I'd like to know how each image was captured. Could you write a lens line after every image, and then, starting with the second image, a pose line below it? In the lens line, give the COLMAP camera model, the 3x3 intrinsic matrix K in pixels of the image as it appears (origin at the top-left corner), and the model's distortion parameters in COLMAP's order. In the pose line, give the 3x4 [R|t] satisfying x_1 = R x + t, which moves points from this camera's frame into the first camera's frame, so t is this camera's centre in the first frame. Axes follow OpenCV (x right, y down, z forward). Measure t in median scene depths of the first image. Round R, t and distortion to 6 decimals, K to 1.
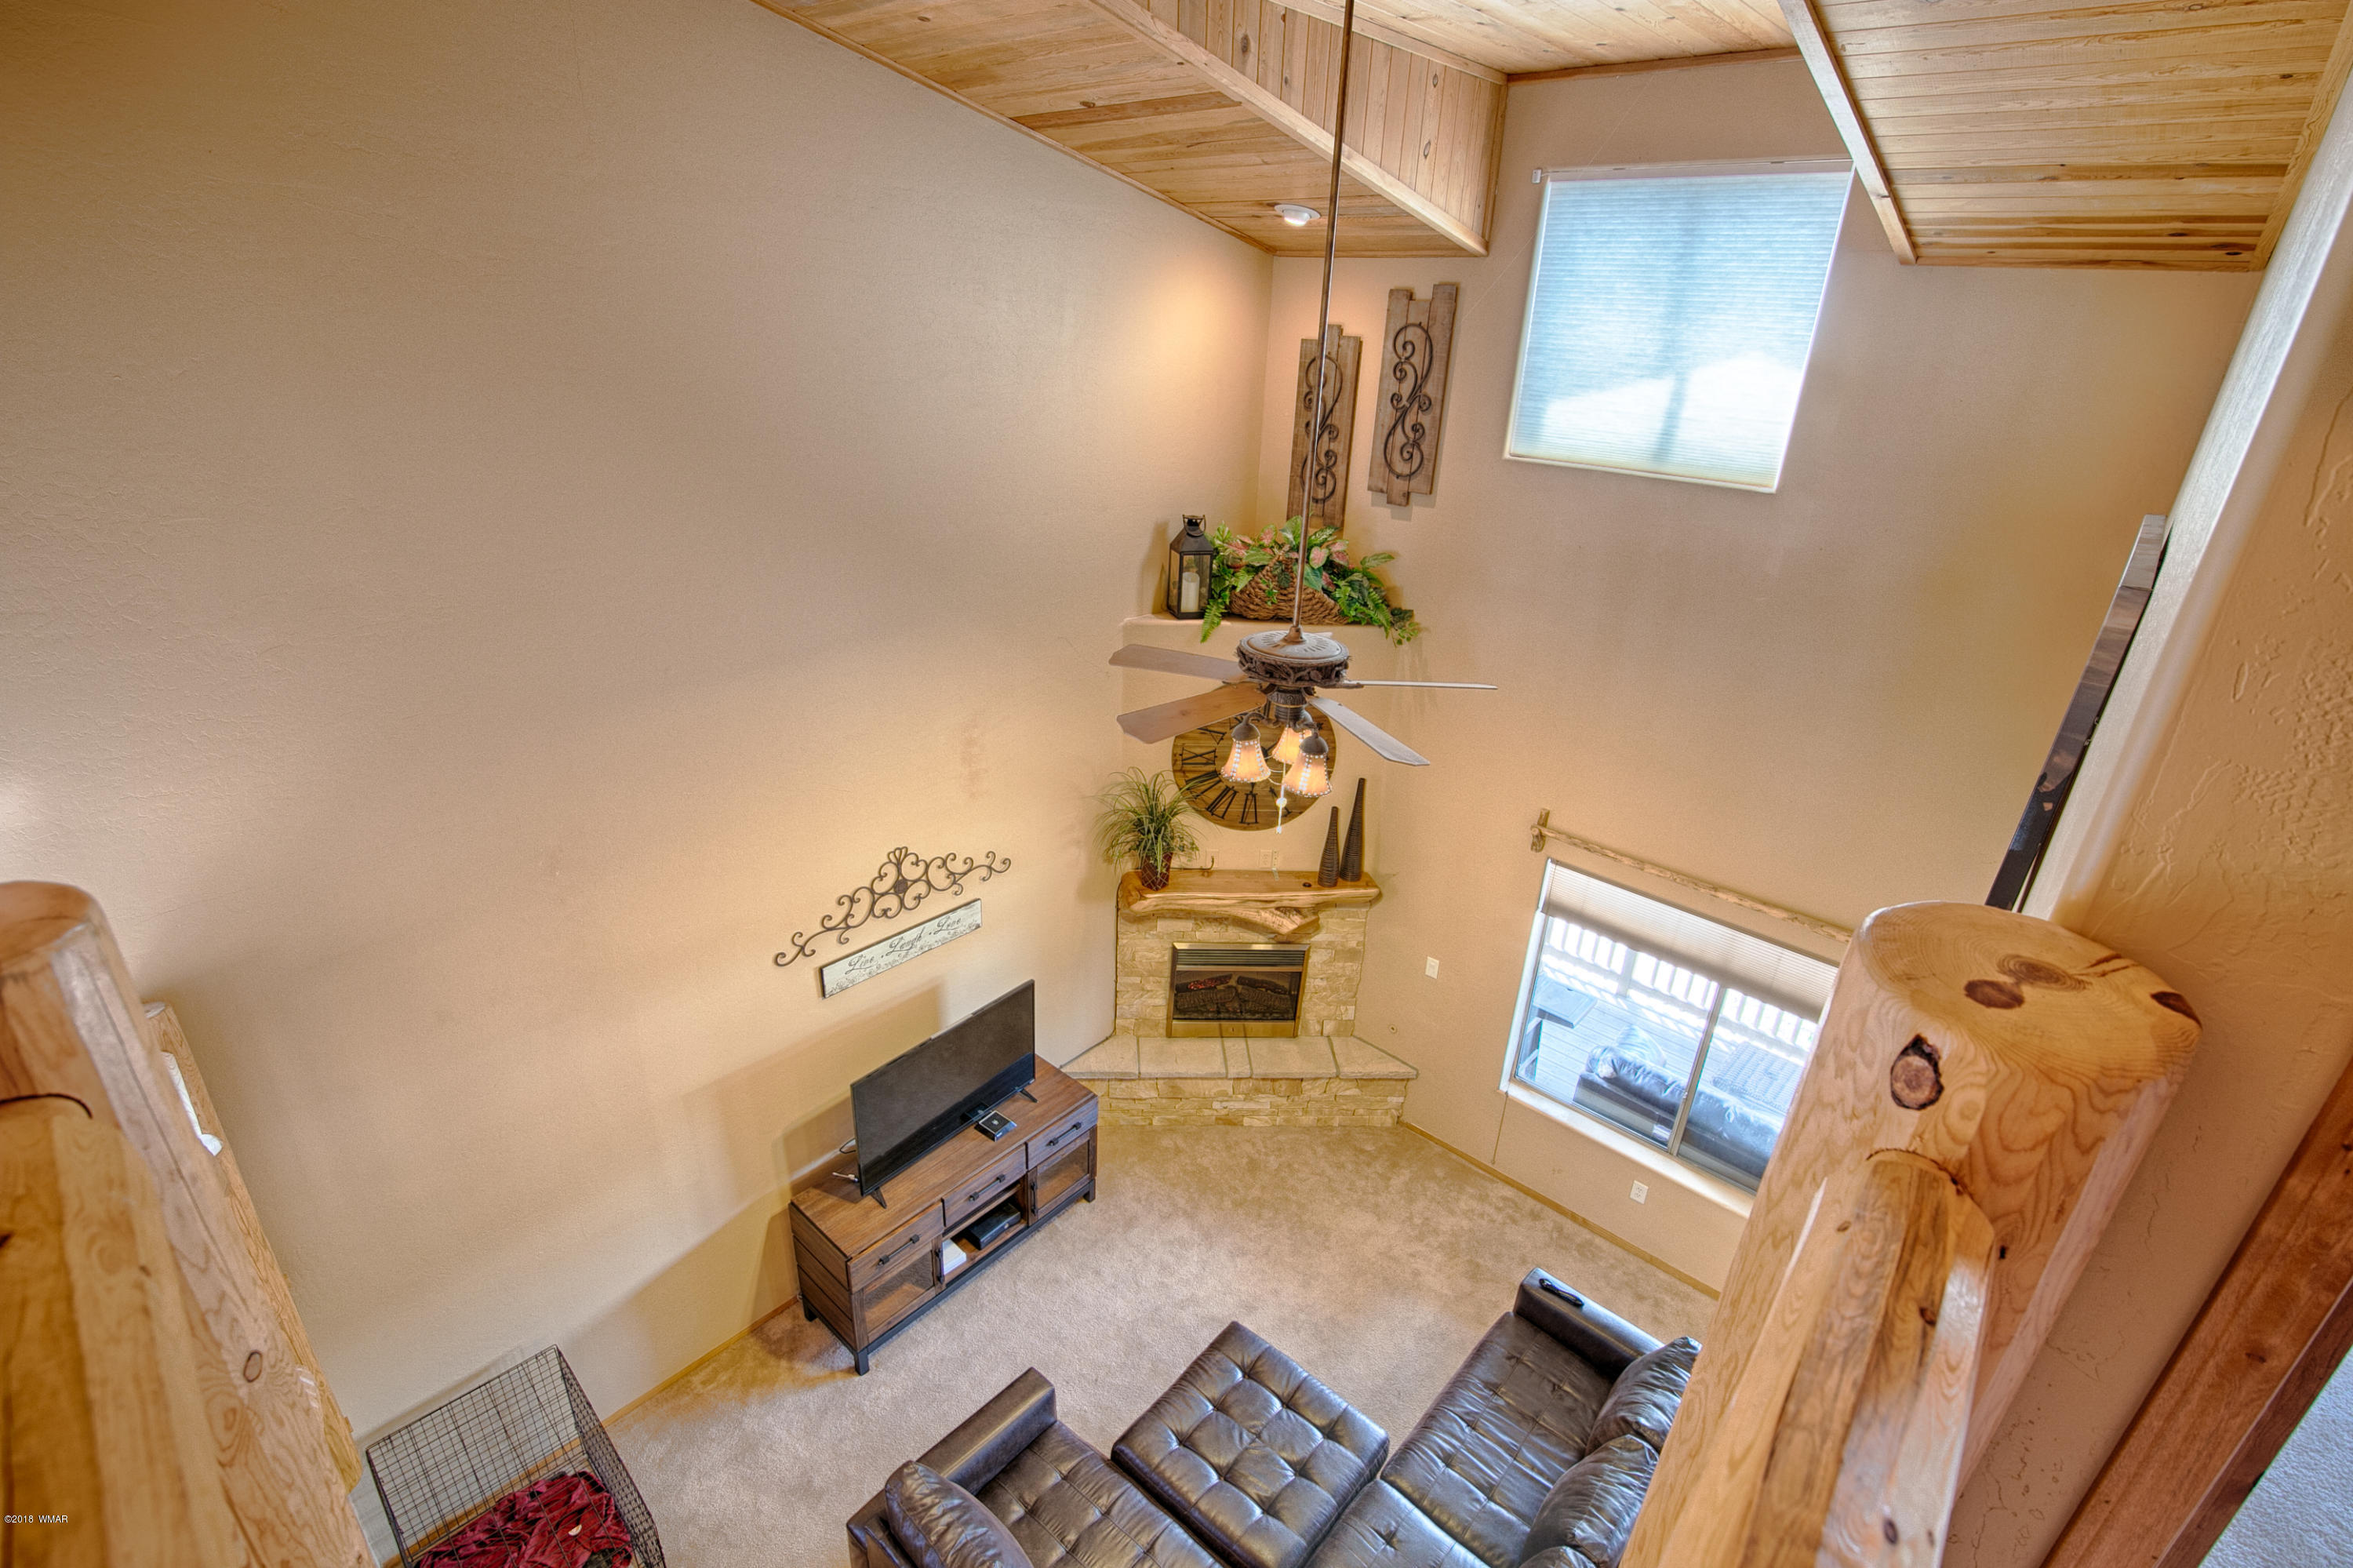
lens RADIAL K [[1077.9, 0, 1174.9], [0, 1077.9, 785.3], [0, 0, 1]] dist [-0.019960, 0.001325]
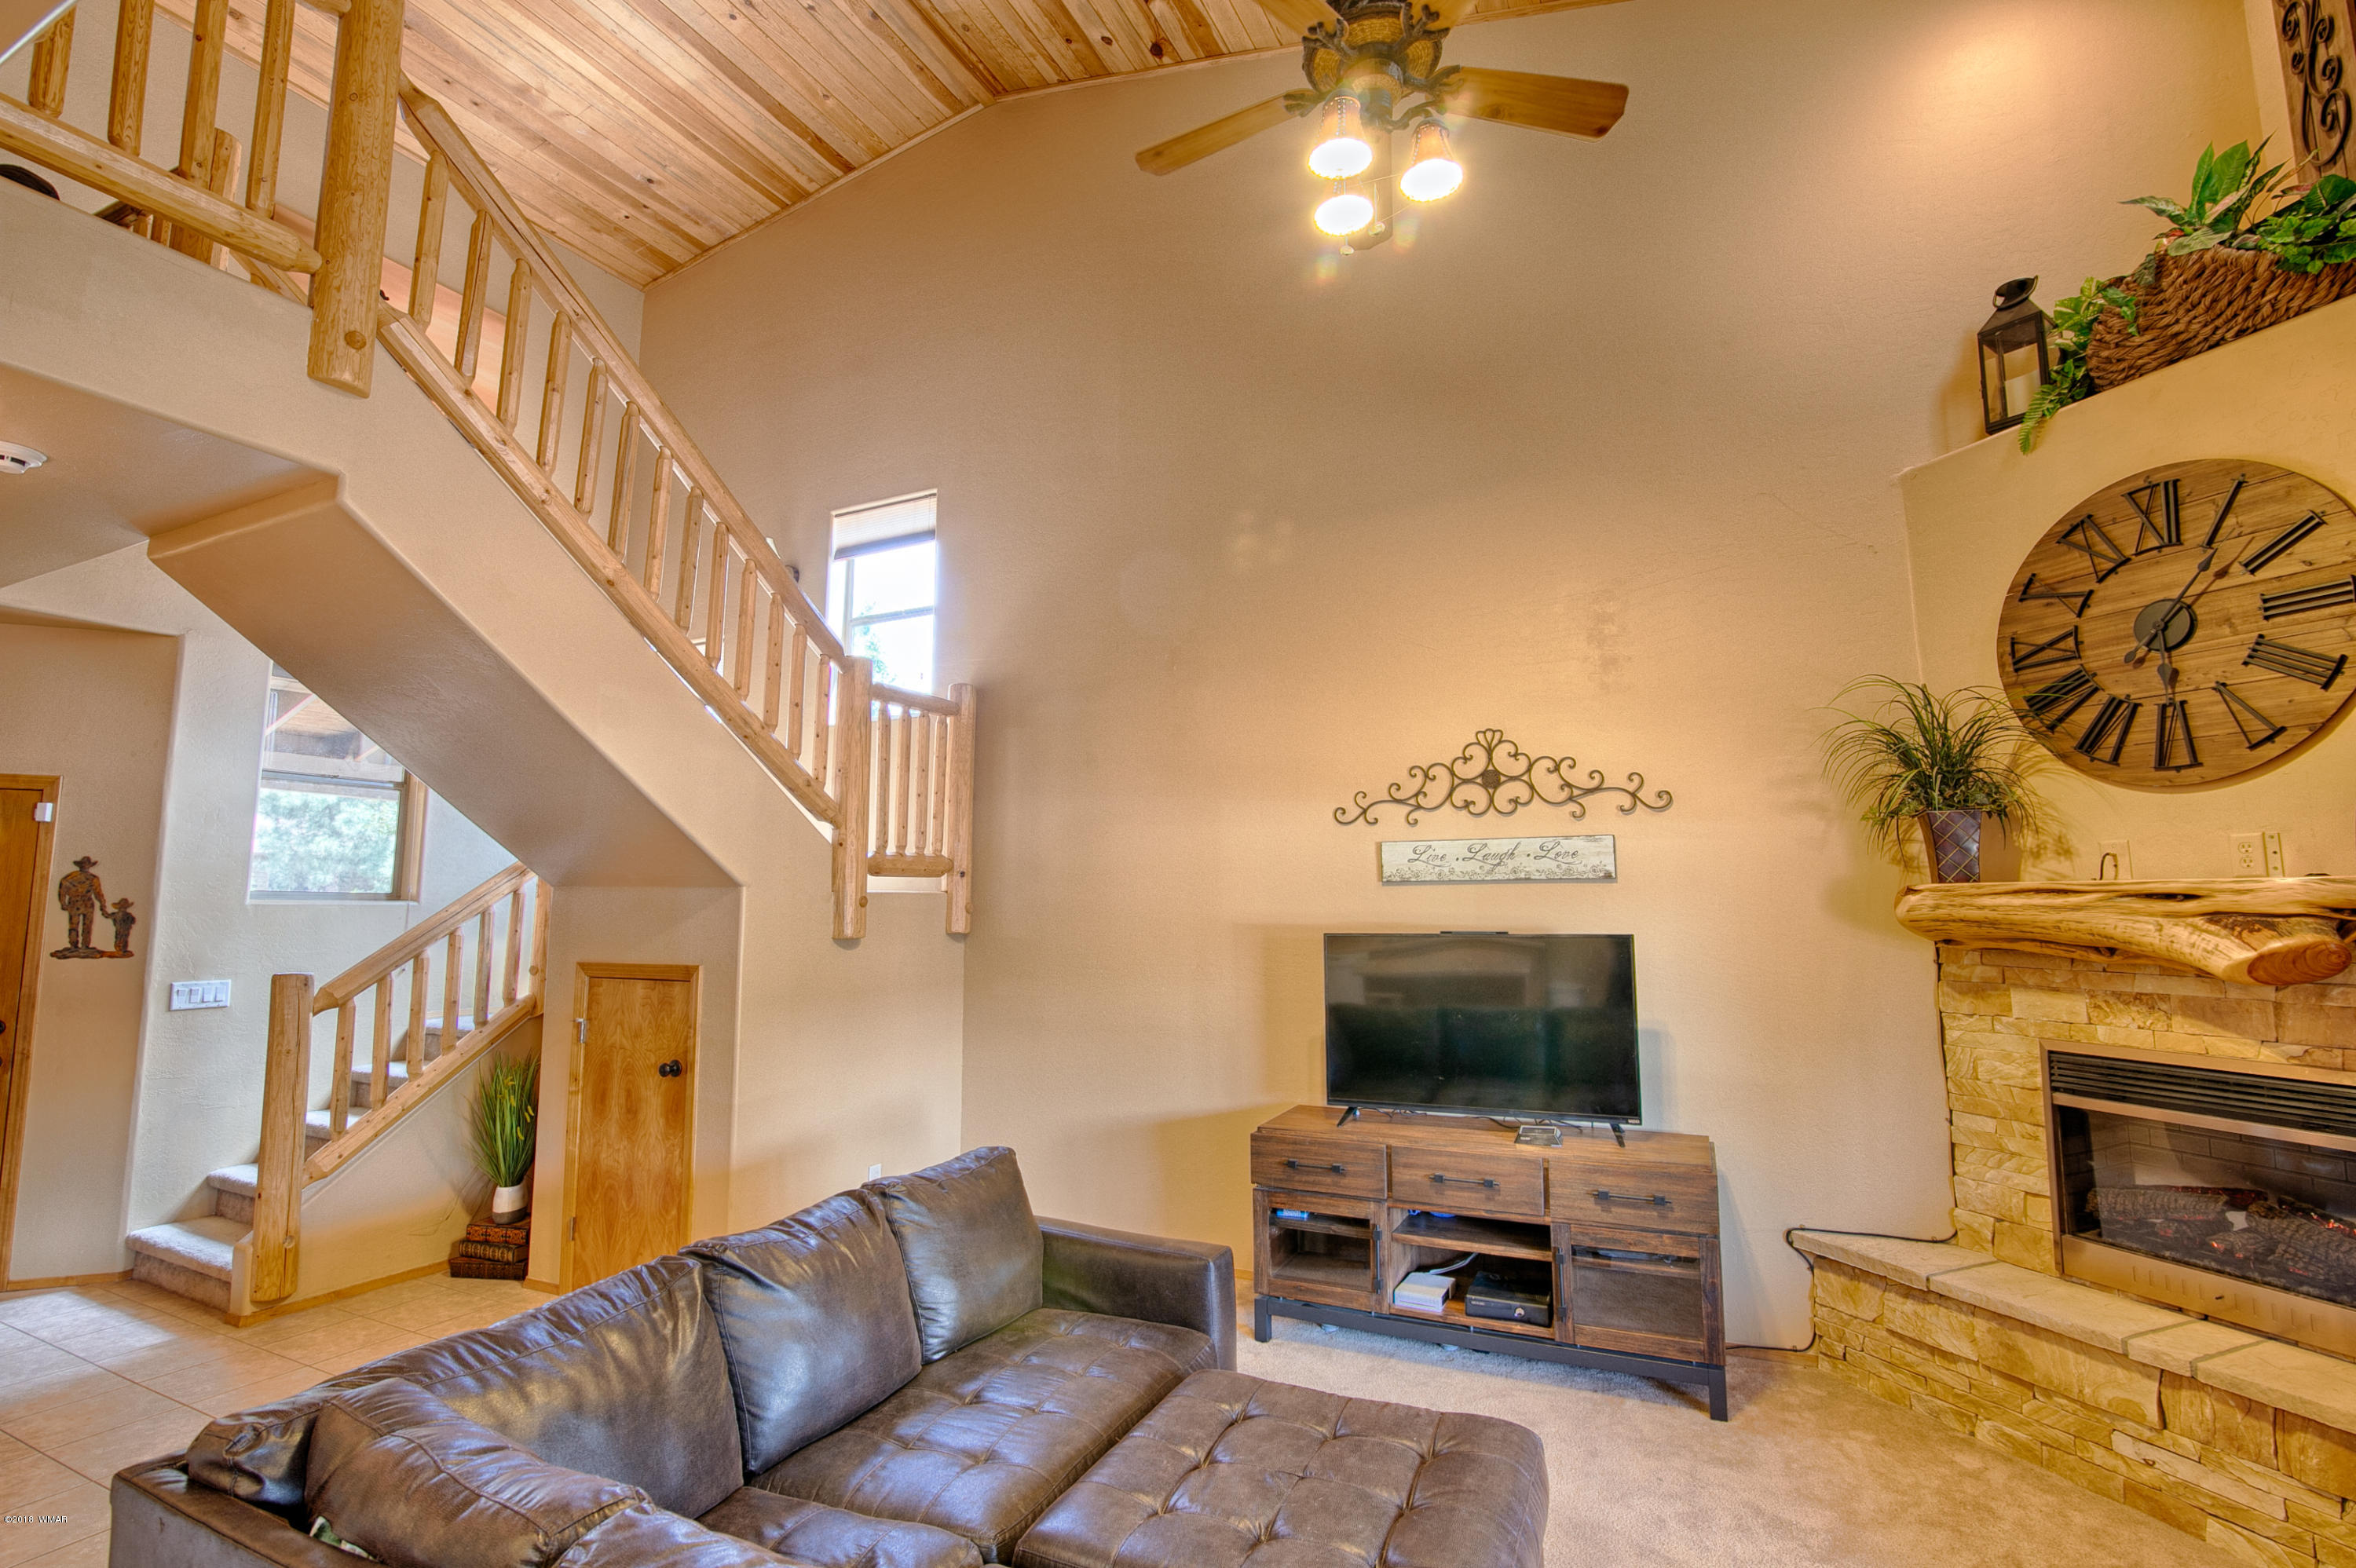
lens RADIAL K [[1079.1, 0, 1177.5], [0, 1079.1, 791.6], [0, 0, 1]] dist [-0.019960, 0.001325]
pose [[0.277154, -0.147141, -0.949492, 0.437612], [-0.380407, 0.890651, -0.249062, 0.370731], [0.882313, 0.430222, 0.190874, 0.565026]]
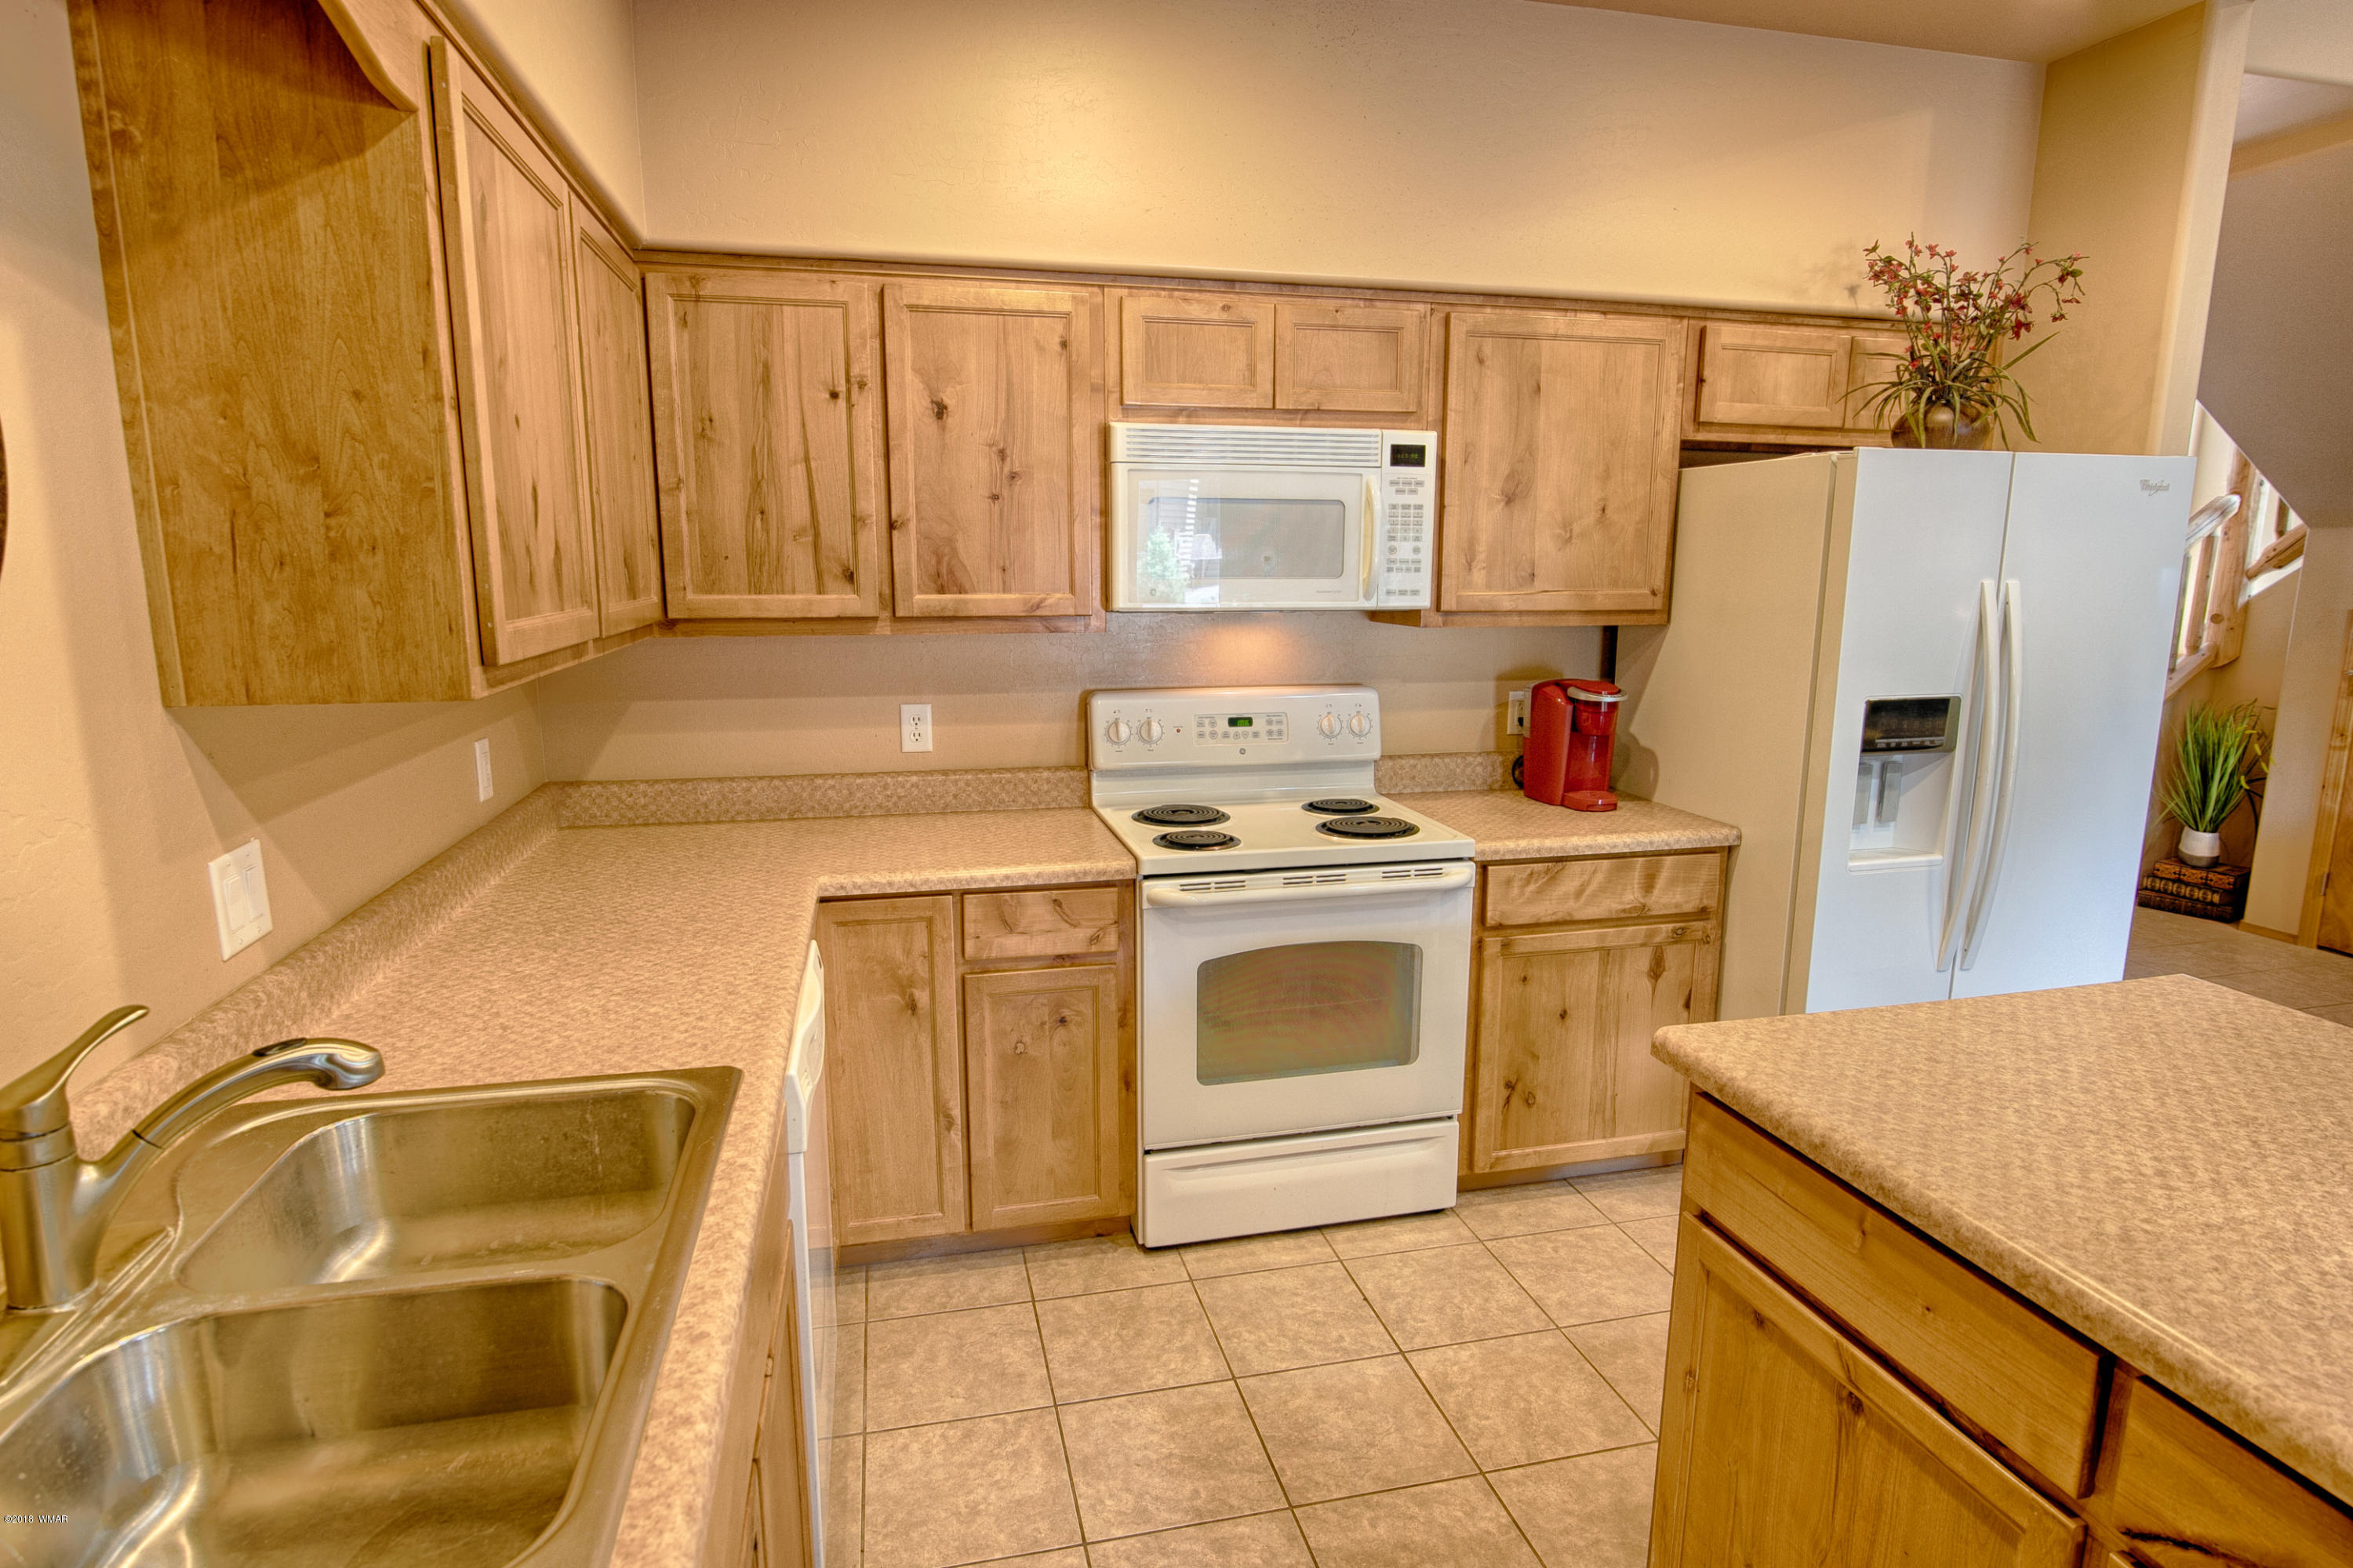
lens RADIAL K [[1248.9, 0, 1175.6], [0, 1248.9, 791.2], [0, 0, 1]] dist [-0.015668, 0.000613]
pose [[-0.566419, 0.109361, -0.816829, 0.701204], [-0.354249, 0.862605, 0.361139, 0.546015], [0.744095, 0.493916, -0.449855, 0.212818]]
